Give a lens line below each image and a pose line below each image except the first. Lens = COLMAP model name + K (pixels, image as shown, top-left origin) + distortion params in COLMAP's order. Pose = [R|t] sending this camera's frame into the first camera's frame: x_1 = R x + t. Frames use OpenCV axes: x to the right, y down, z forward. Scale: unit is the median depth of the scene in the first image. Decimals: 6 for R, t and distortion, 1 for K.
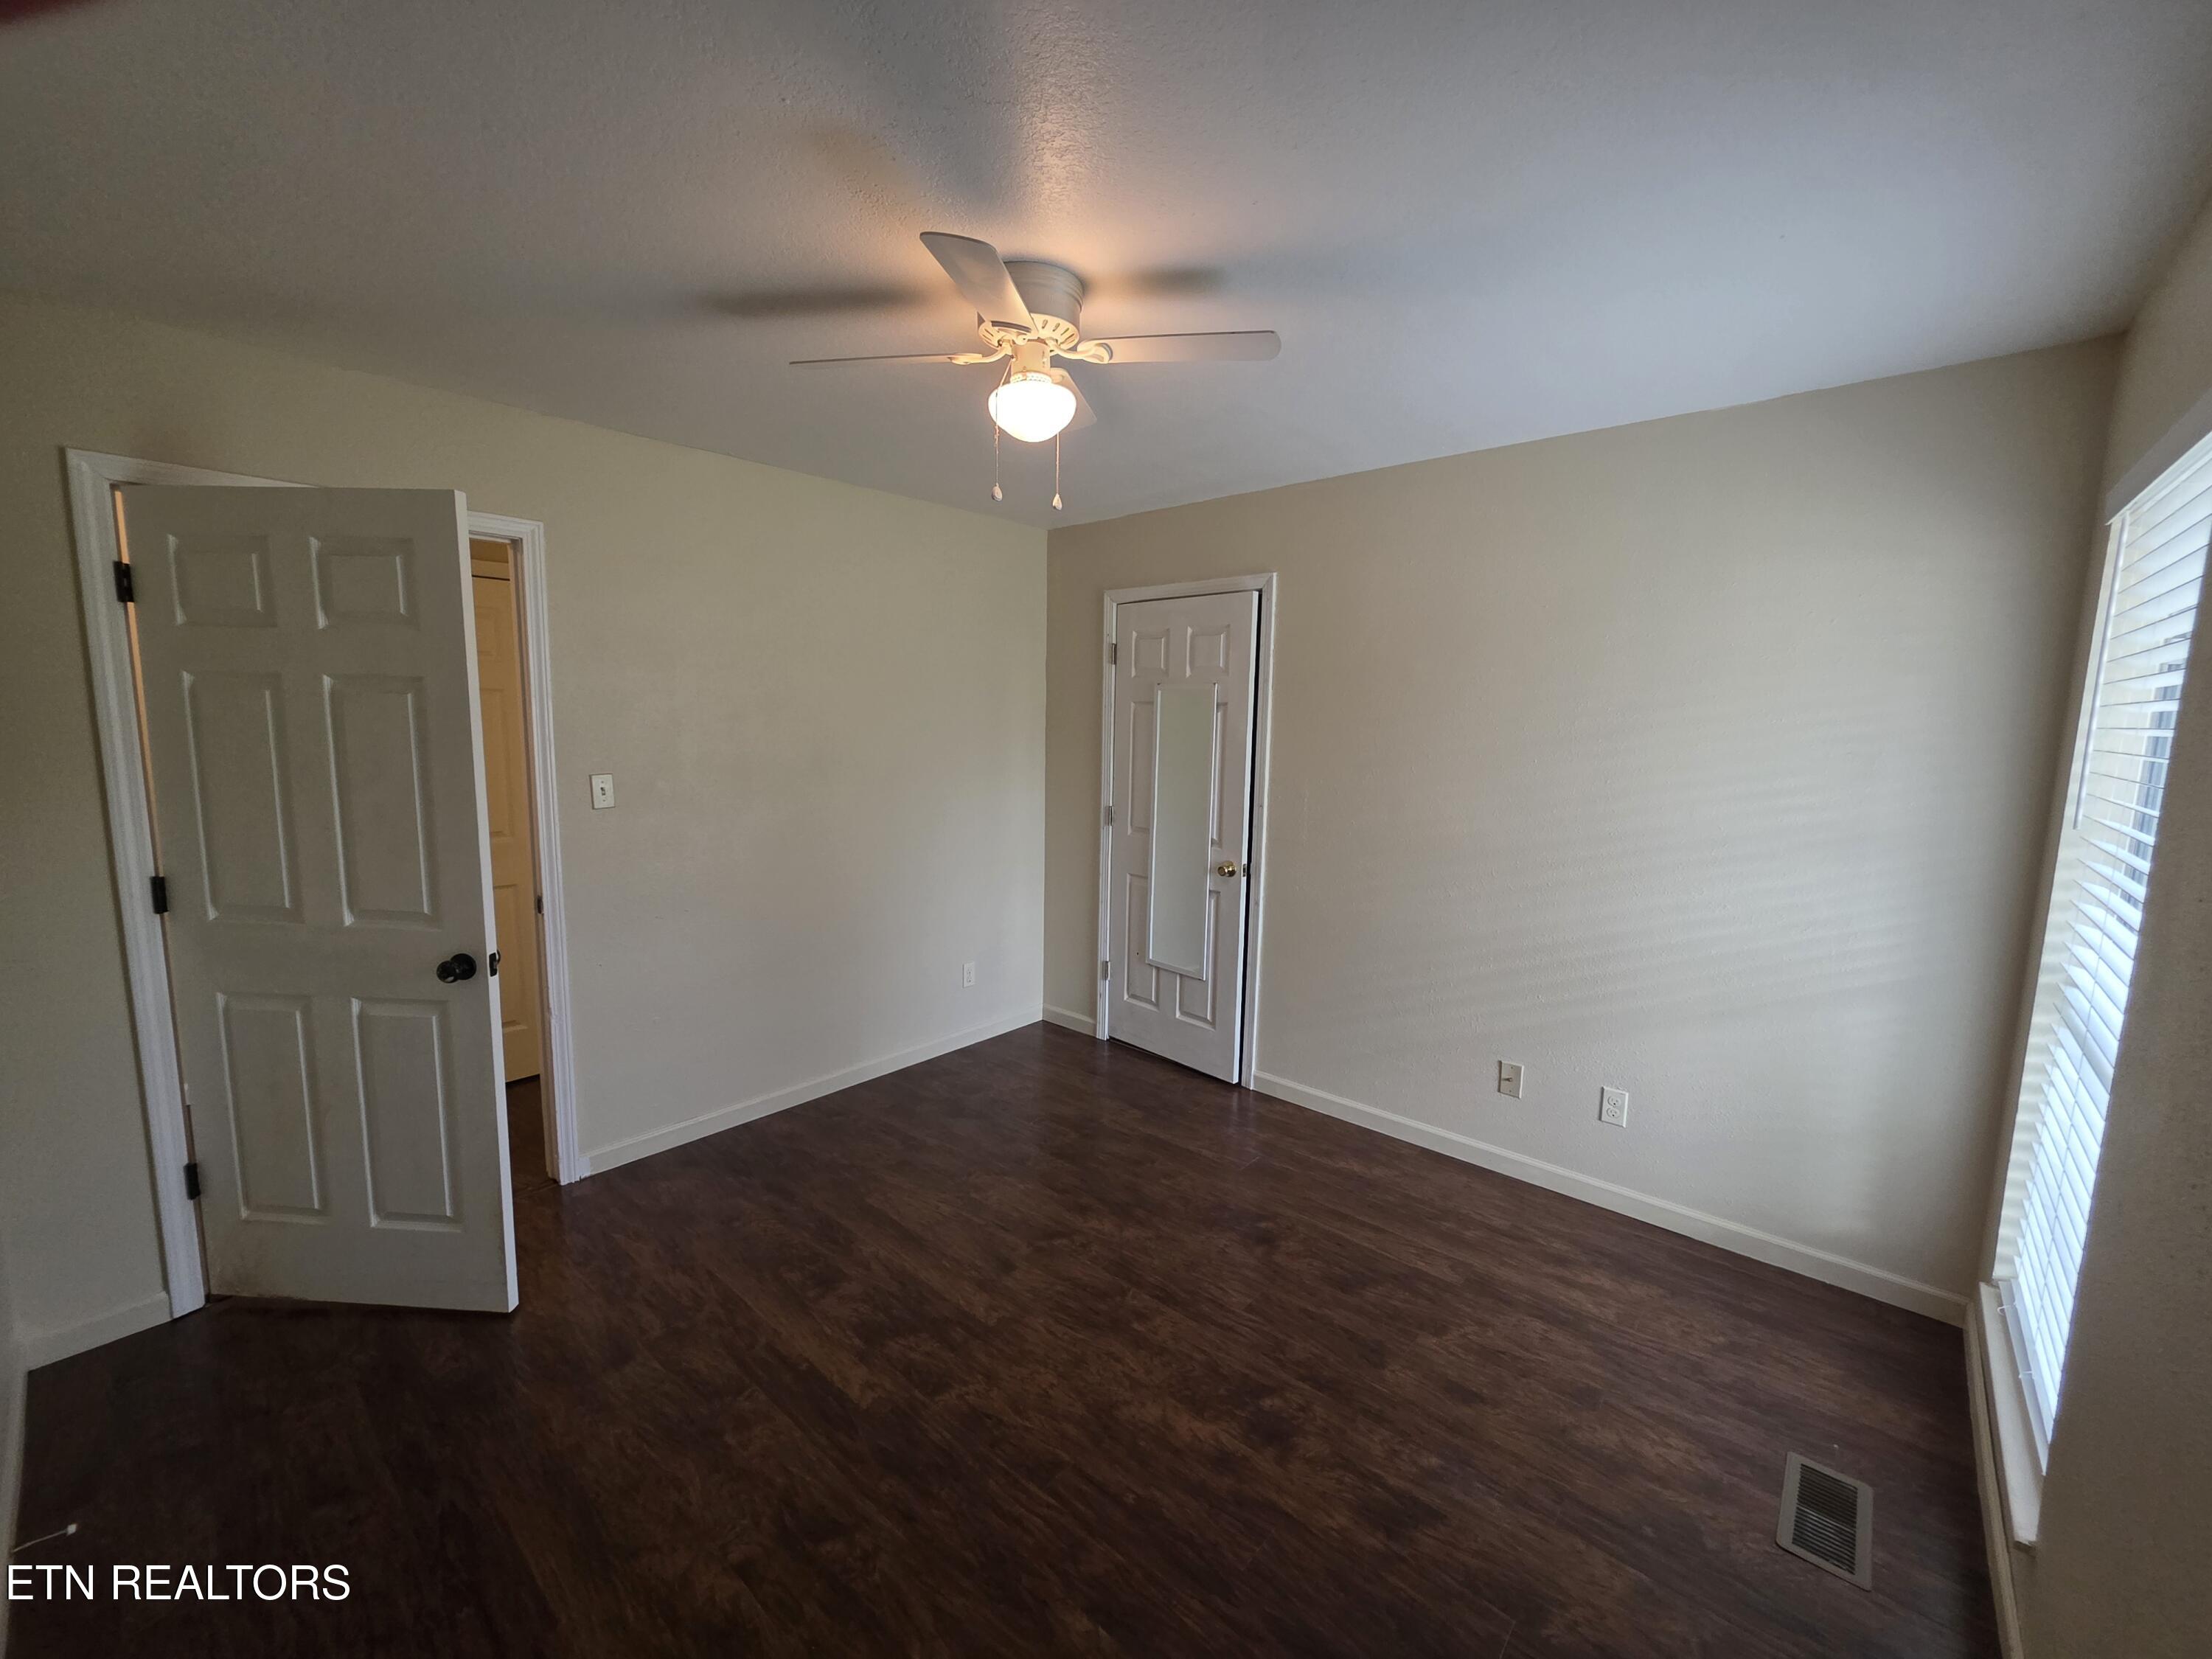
lens RADIAL K [[884.2, 0, 1123.5], [0, 884.2, 826.3], [0, 0, 1]] dist [0.001243, -0.000361]
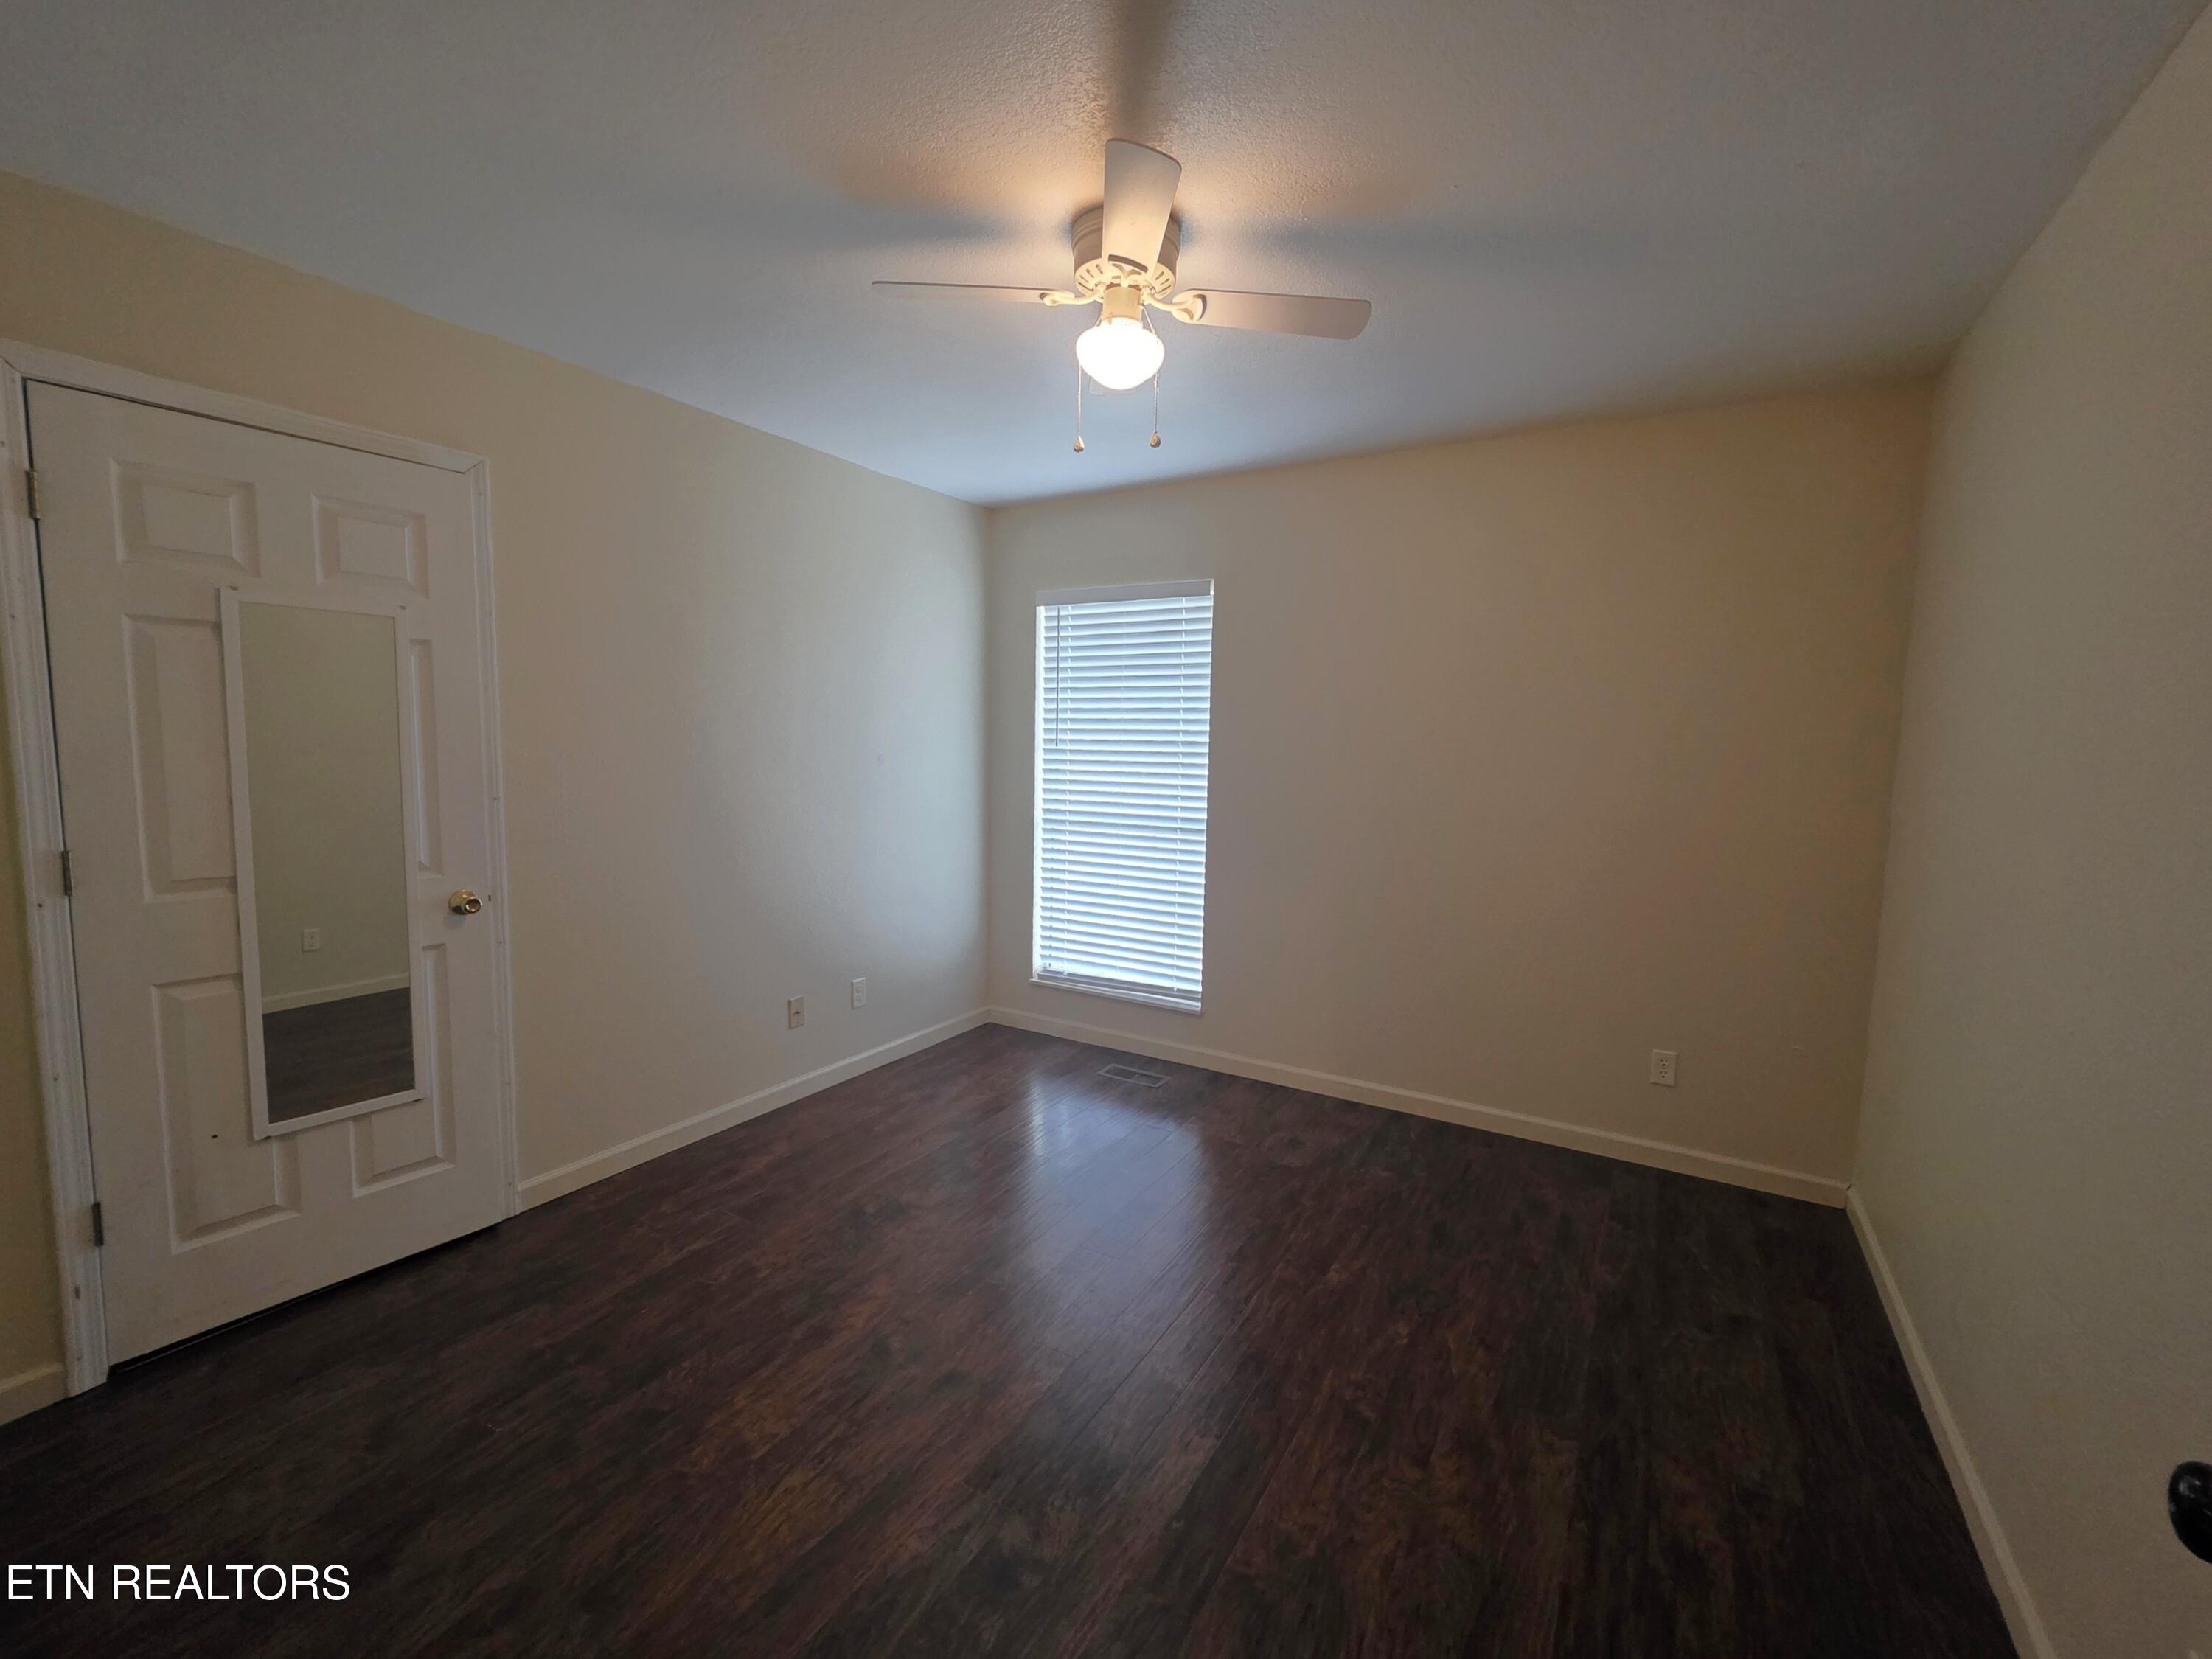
lens RADIAL K [[884.2, 0, 1120.1], [0, 884.2, 825.6], [0, 0, 1]] dist [0.001243, -0.000361]
pose [[-0.153914, -0.118408, 0.980964, -1.120655], [0.105059, 0.985205, 0.135404, -0.085208], [-0.982483, 0.123899, -0.139197, 1.189281]]
